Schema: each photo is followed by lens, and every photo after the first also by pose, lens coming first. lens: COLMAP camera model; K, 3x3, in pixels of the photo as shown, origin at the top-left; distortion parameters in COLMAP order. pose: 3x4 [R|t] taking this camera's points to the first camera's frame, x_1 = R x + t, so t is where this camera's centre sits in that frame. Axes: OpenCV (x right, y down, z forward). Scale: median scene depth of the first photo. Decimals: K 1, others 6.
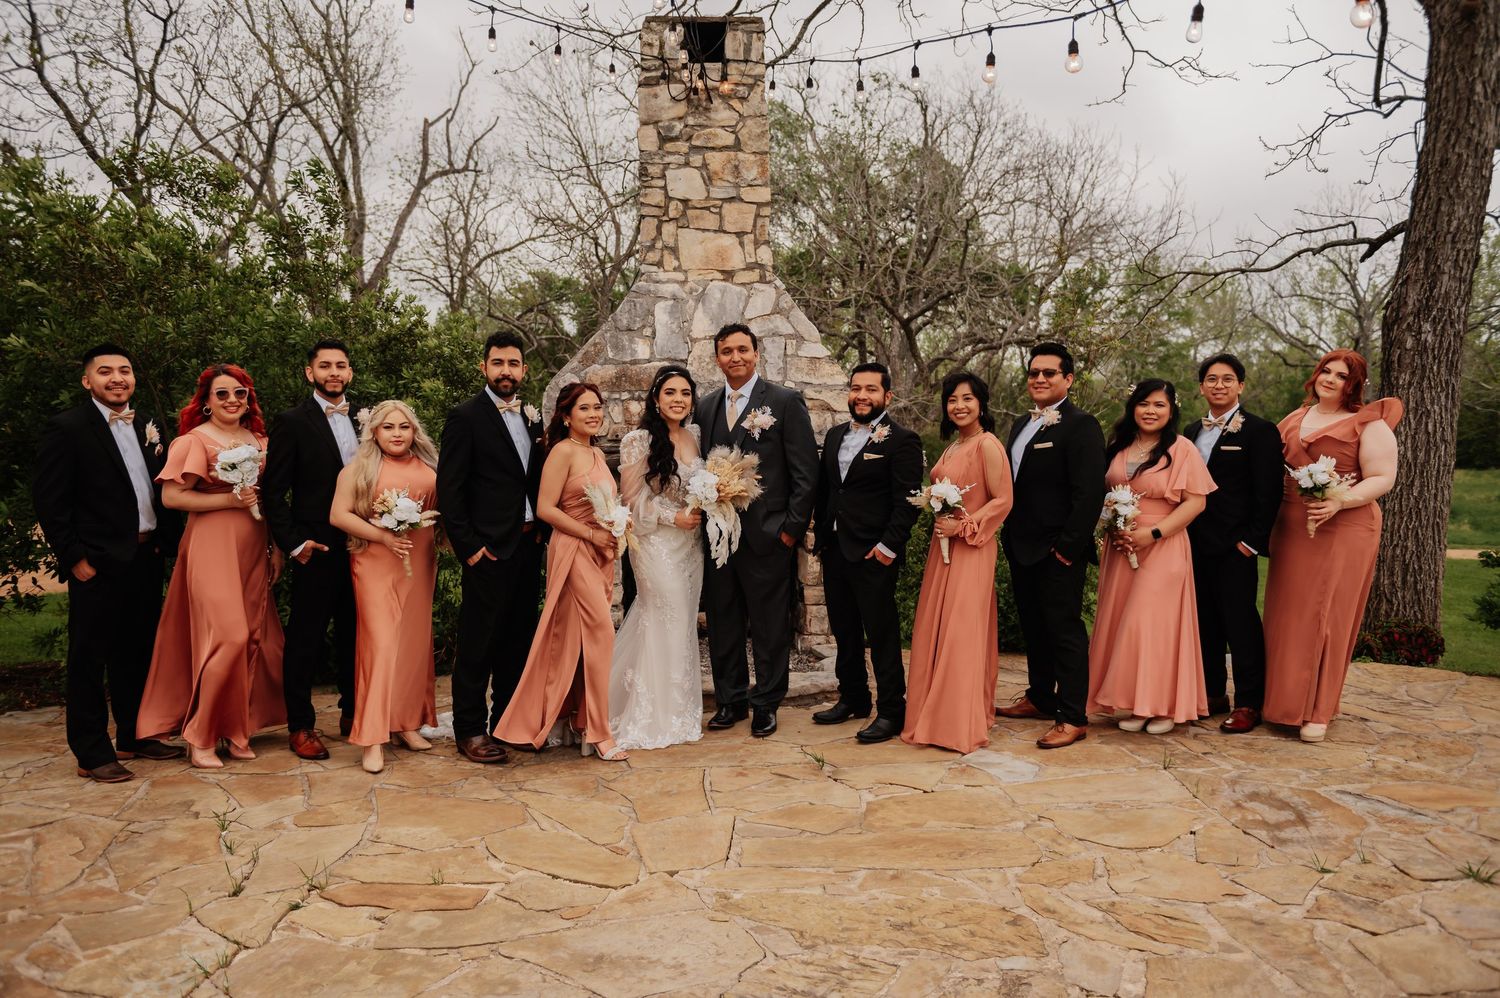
lens RADIAL K [[1346.8, 0, 750.0], [0, 1346.8, 499.0], [0, 0, 1]] dist [0.000329, 0.001214]
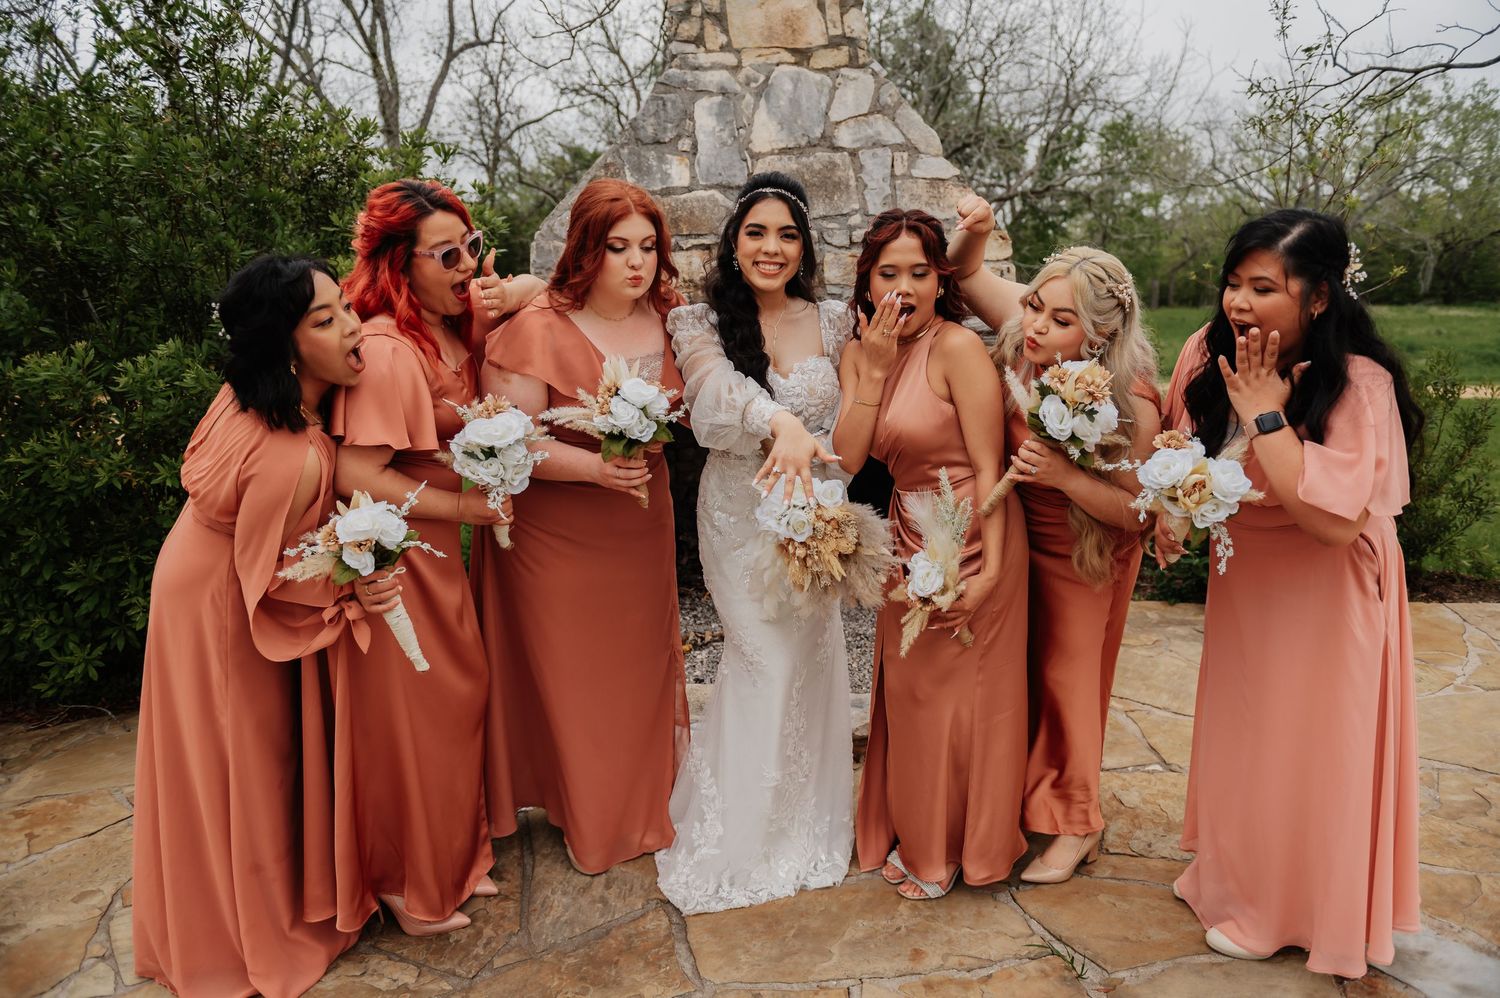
lens RADIAL K [[1010.8, 0, 750.0], [0, 1010.8, 499.0], [0, 0, 1]] dist [-0.031075, -0.004165]
pose [[0.999637, -0.026802, -0.002590, -0.018447], [0.026873, 0.986959, 0.158711, -0.011716], [-0.001698, -0.158723, 0.987322, 0.188235]]
